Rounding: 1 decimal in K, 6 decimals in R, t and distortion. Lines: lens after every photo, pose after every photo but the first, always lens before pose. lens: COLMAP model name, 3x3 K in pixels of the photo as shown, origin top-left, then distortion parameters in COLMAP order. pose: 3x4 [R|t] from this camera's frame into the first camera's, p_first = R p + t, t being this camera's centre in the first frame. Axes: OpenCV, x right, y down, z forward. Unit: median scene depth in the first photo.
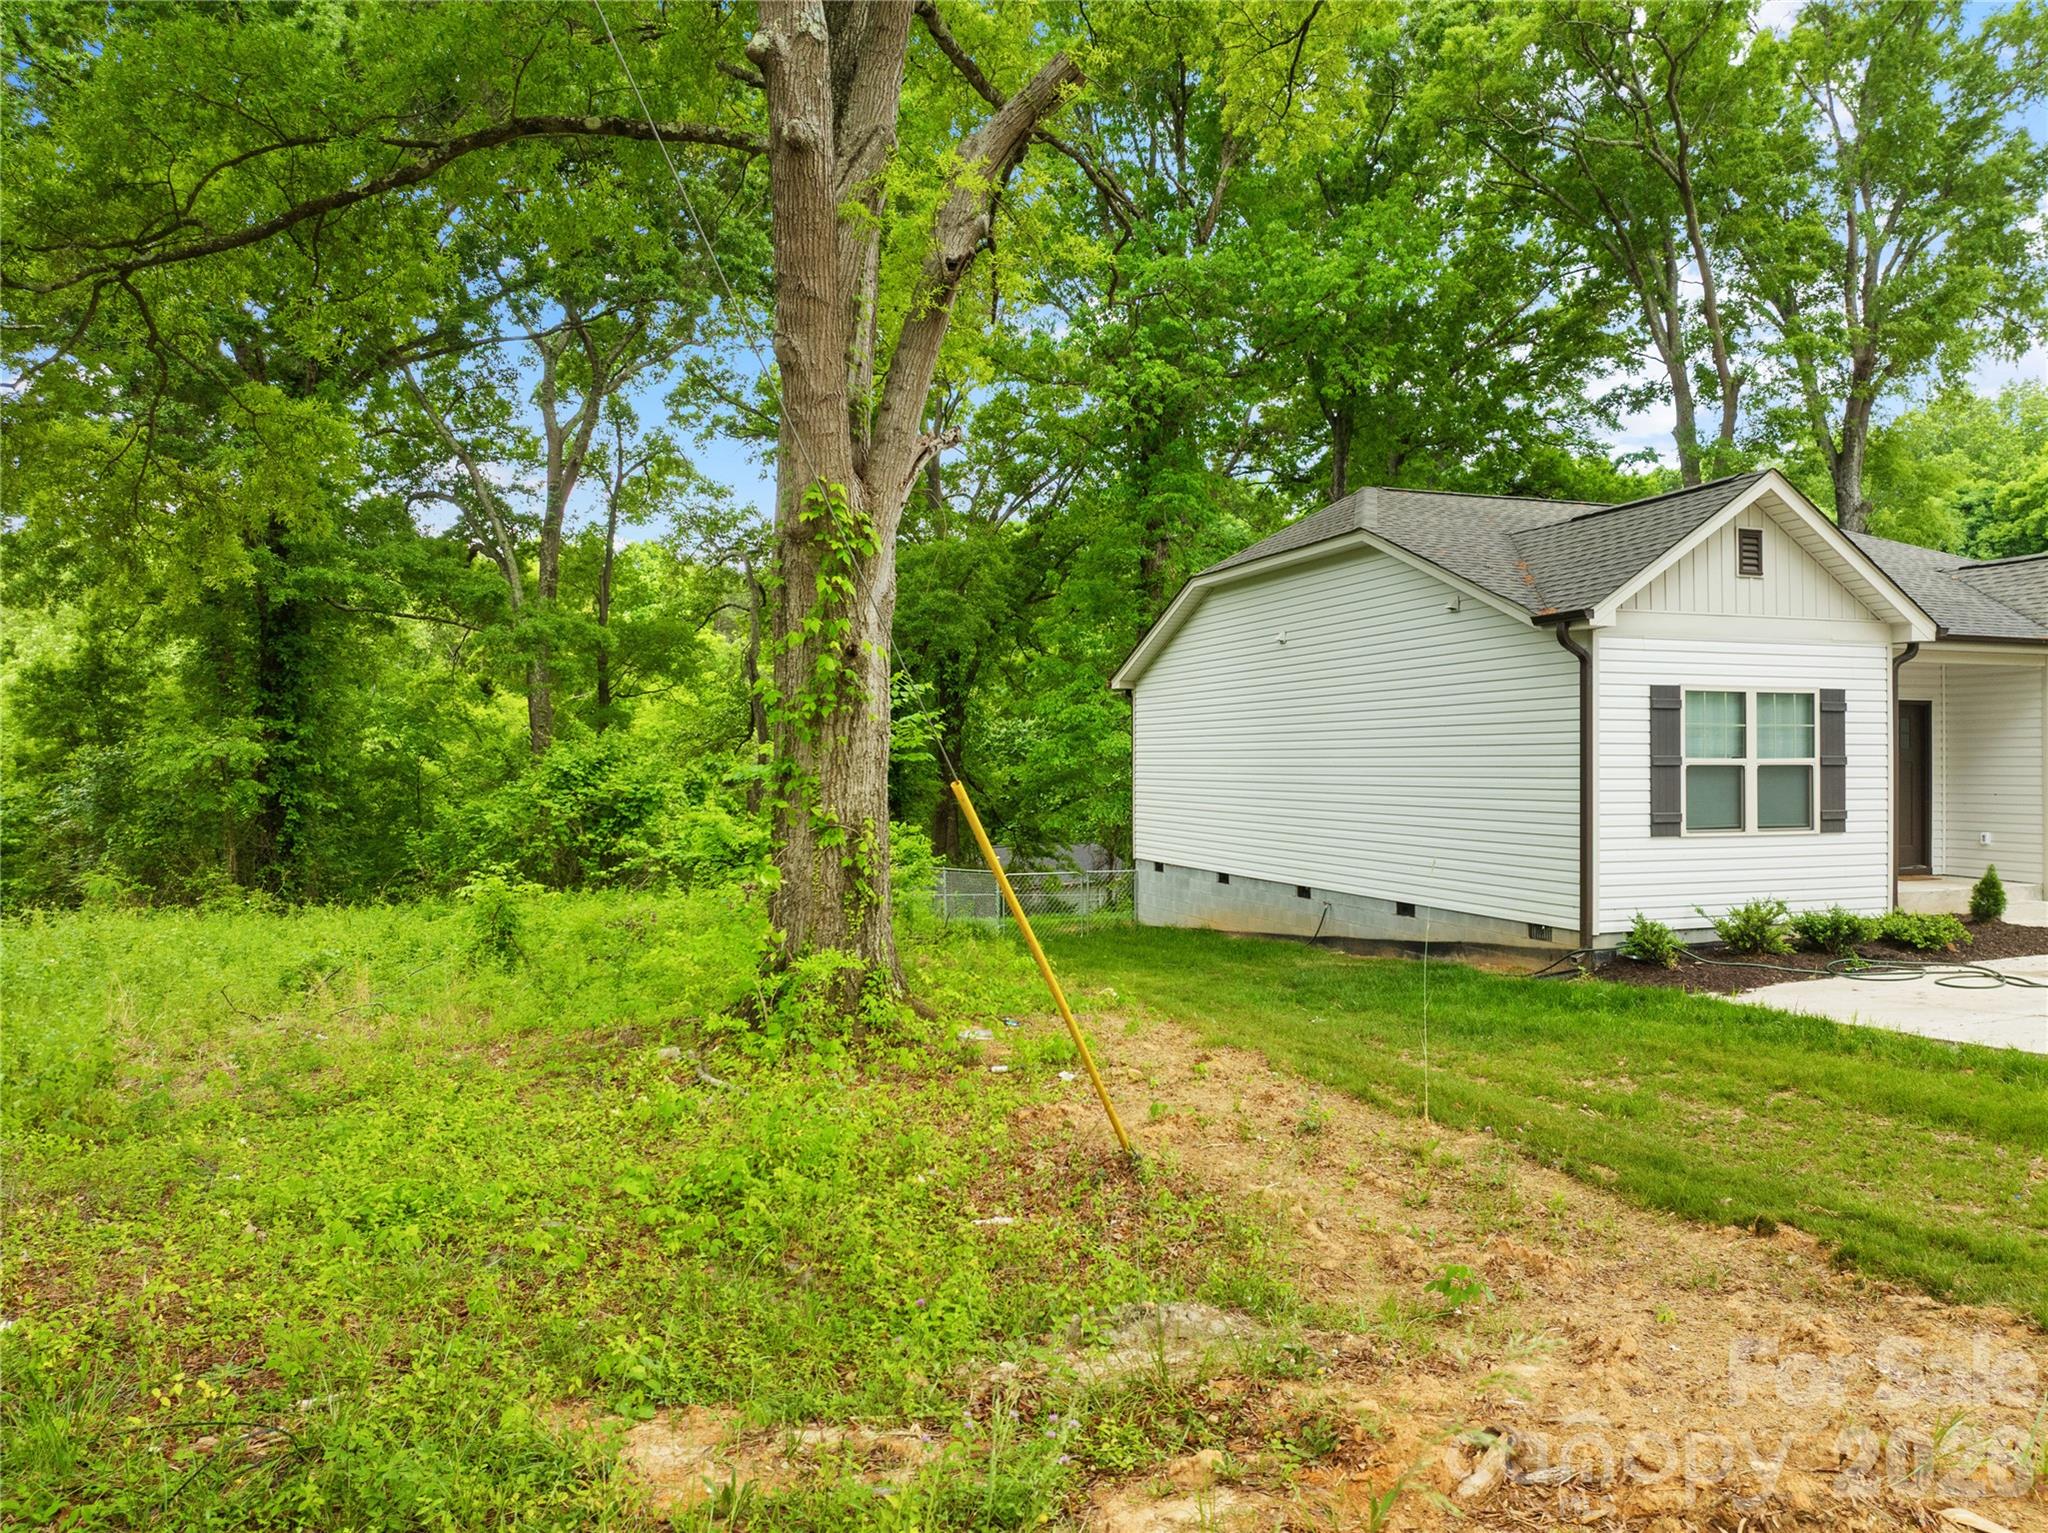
lens RADIAL K [[1421.7, 0, 1024.0], [0, 1421.7, 766.5], [0, 0, 1]] dist [-0.036394, 0.003787]
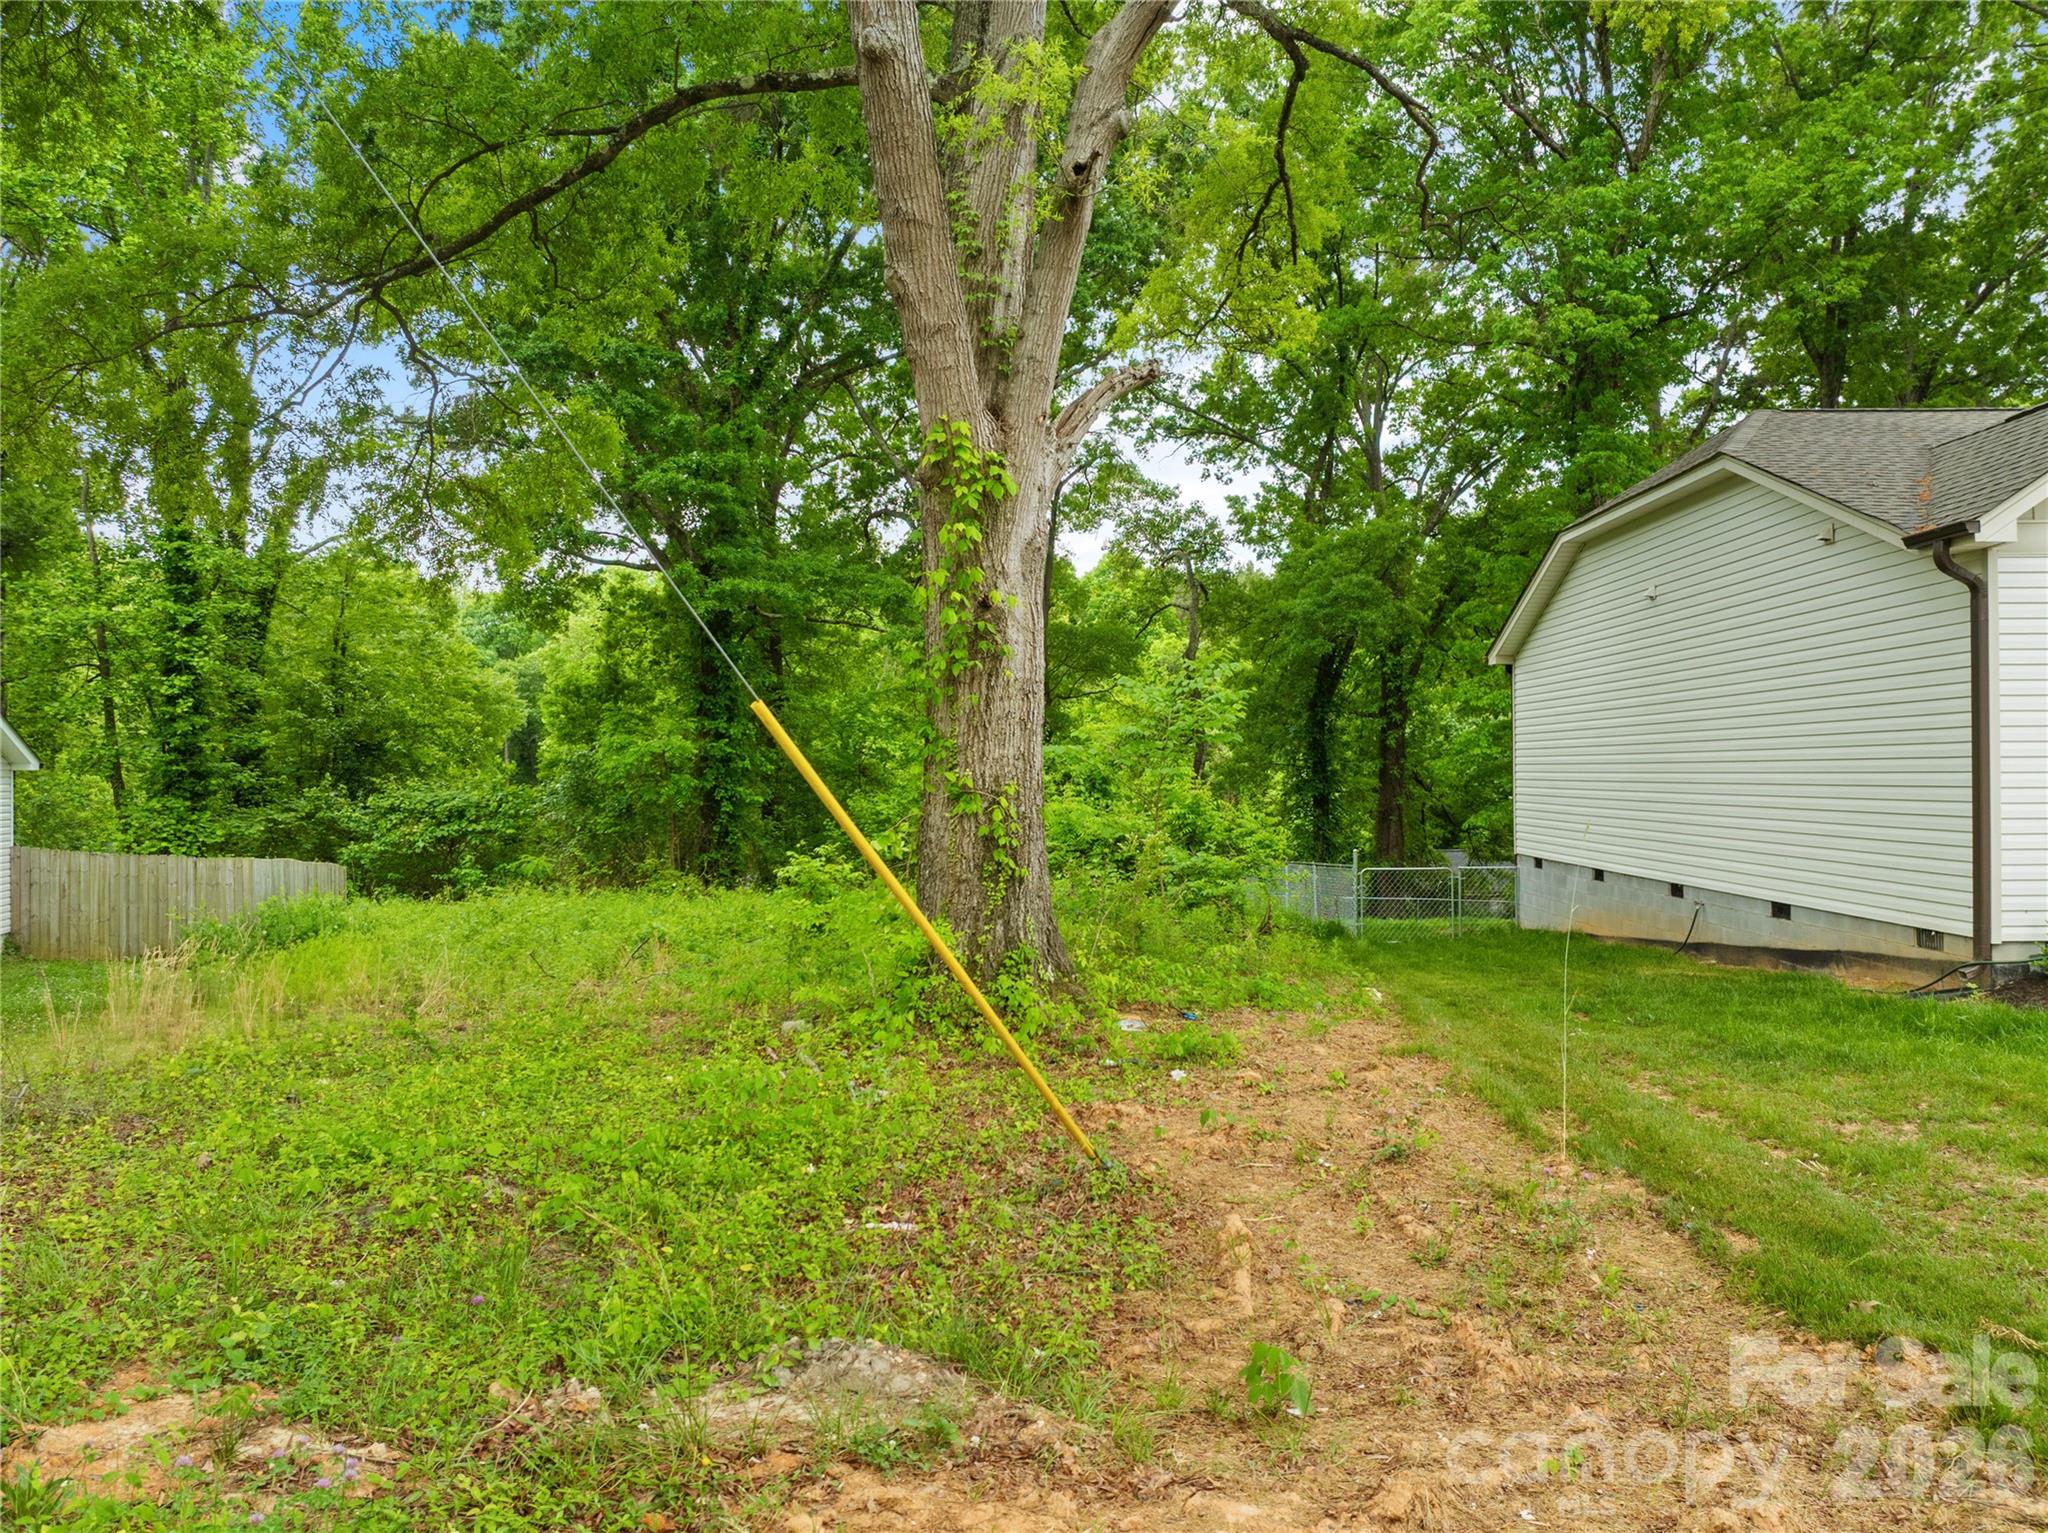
lens RADIAL K [[1421.7, 0, 1024.0], [0, 1421.7, 766.5], [0, 0, 1]] dist [-0.036394, 0.003787]
pose [[0.943445, -0.007250, -0.331449, 0.067135], [0.006191, 0.999972, -0.004251, 0.009563], [0.331471, 0.001959, 0.943464, 0.044011]]
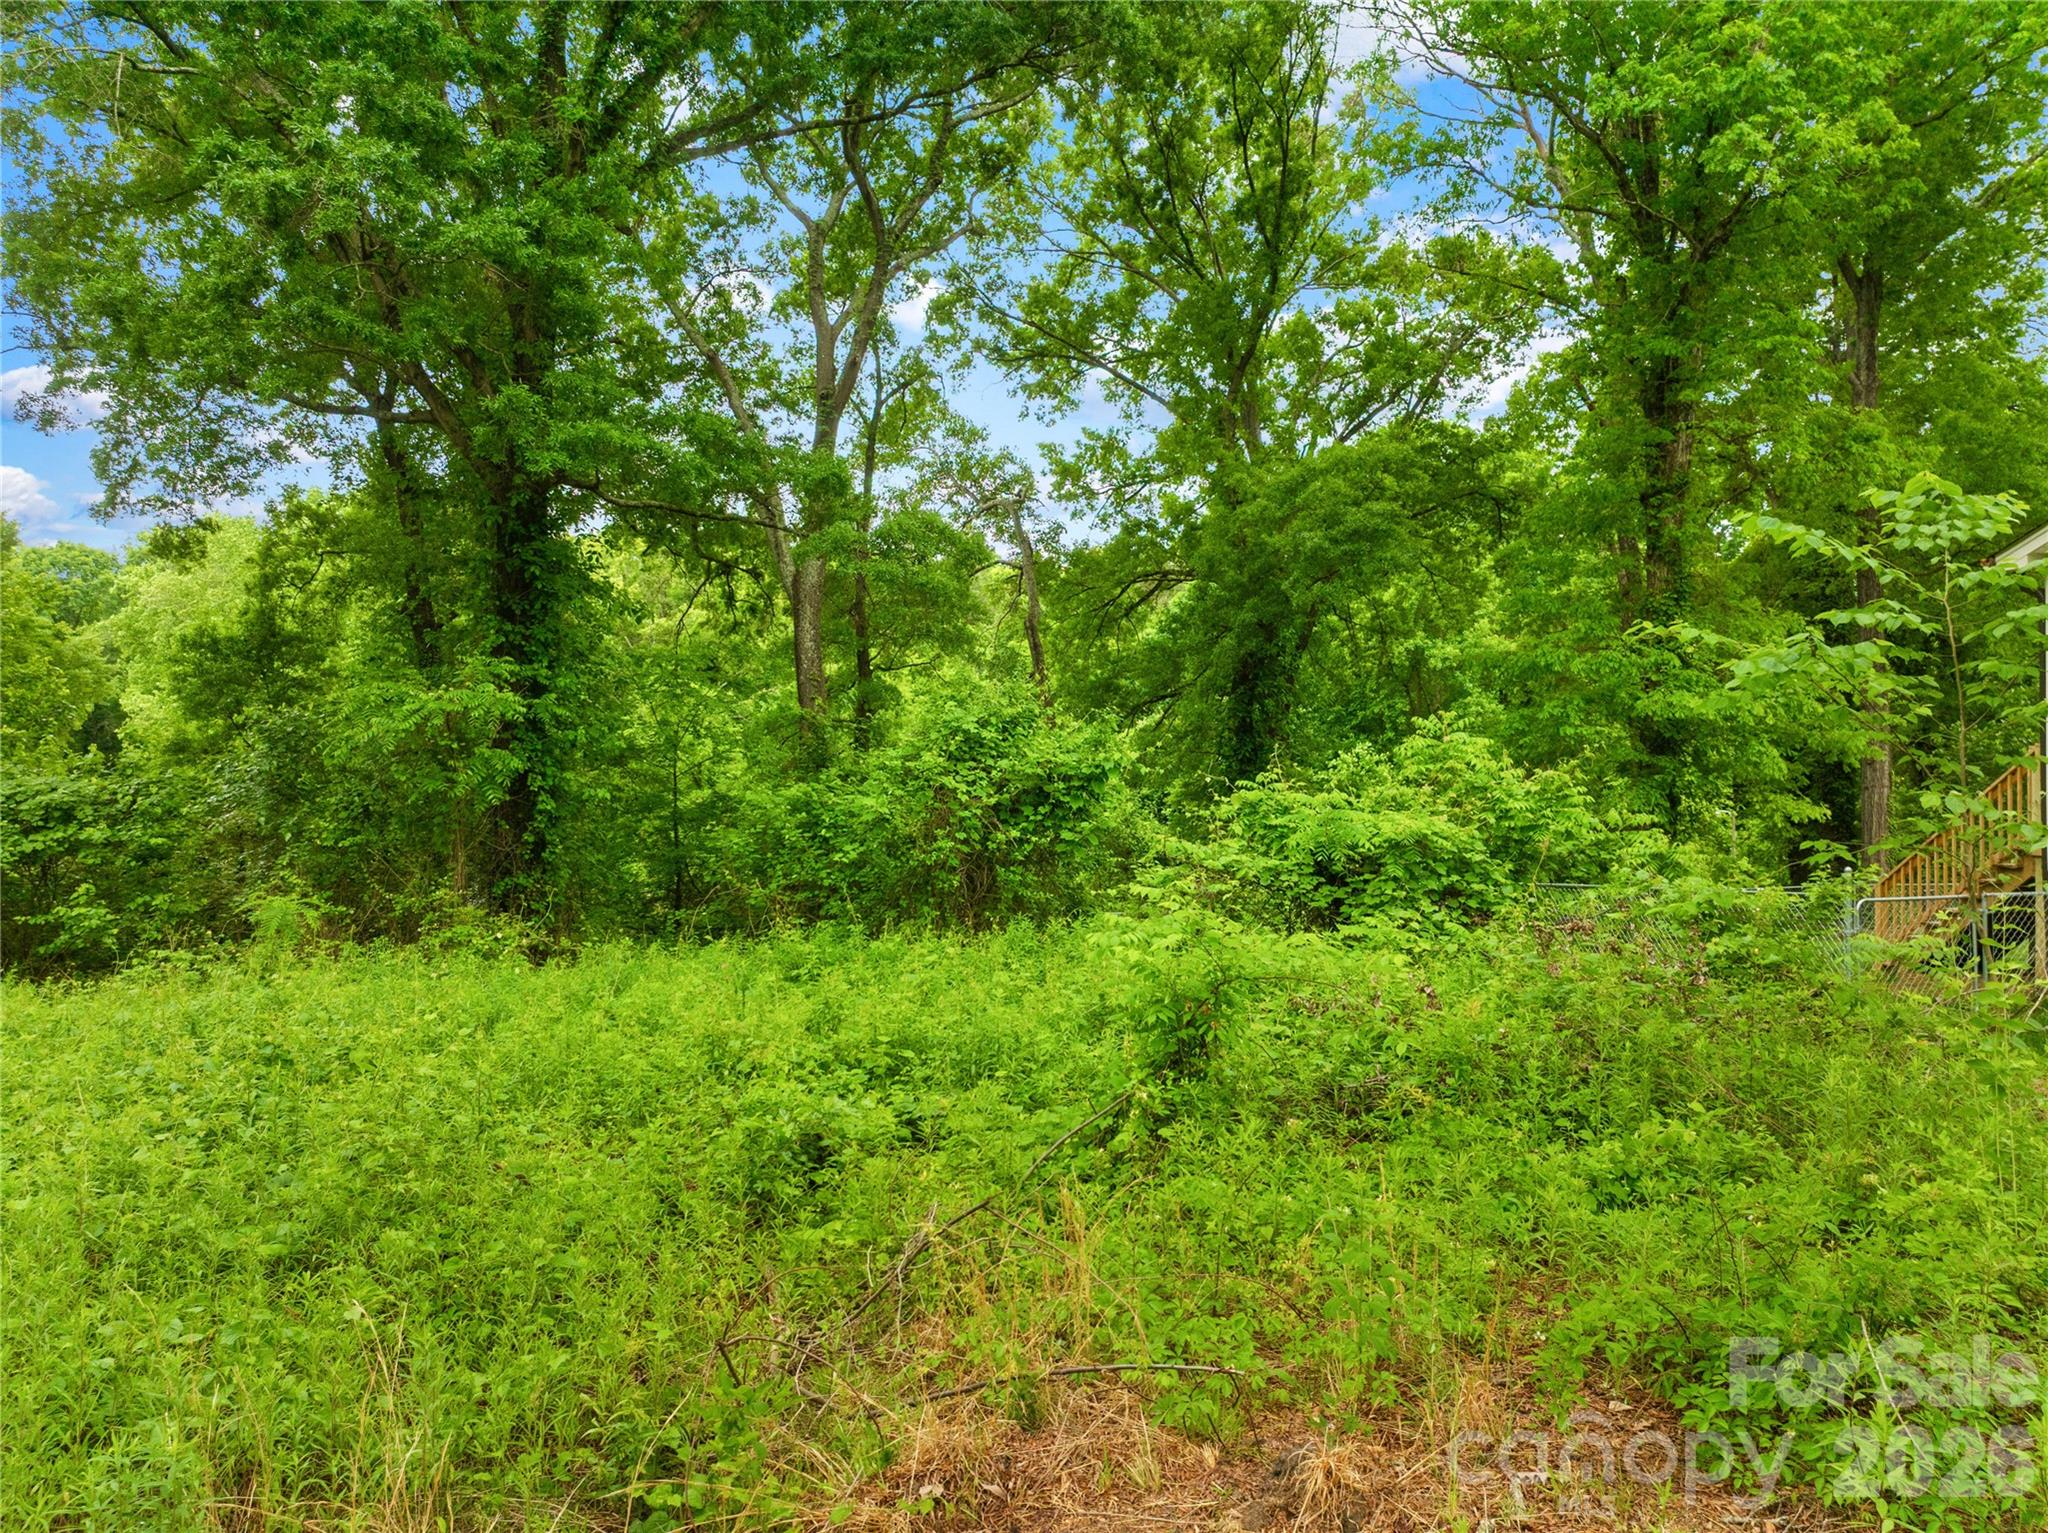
lens RADIAL K [[1479.5, 0, 1069.0], [0, 1479.5, 760.1], [0, 0, 1]] dist [0.029478, -0.108465]
pose [[0.996247, -0.002624, -0.086516, -0.220772], [0.002125, 0.999981, -0.005851, 0.019585], [0.086530, 0.005645, 0.996233, 0.328407]]
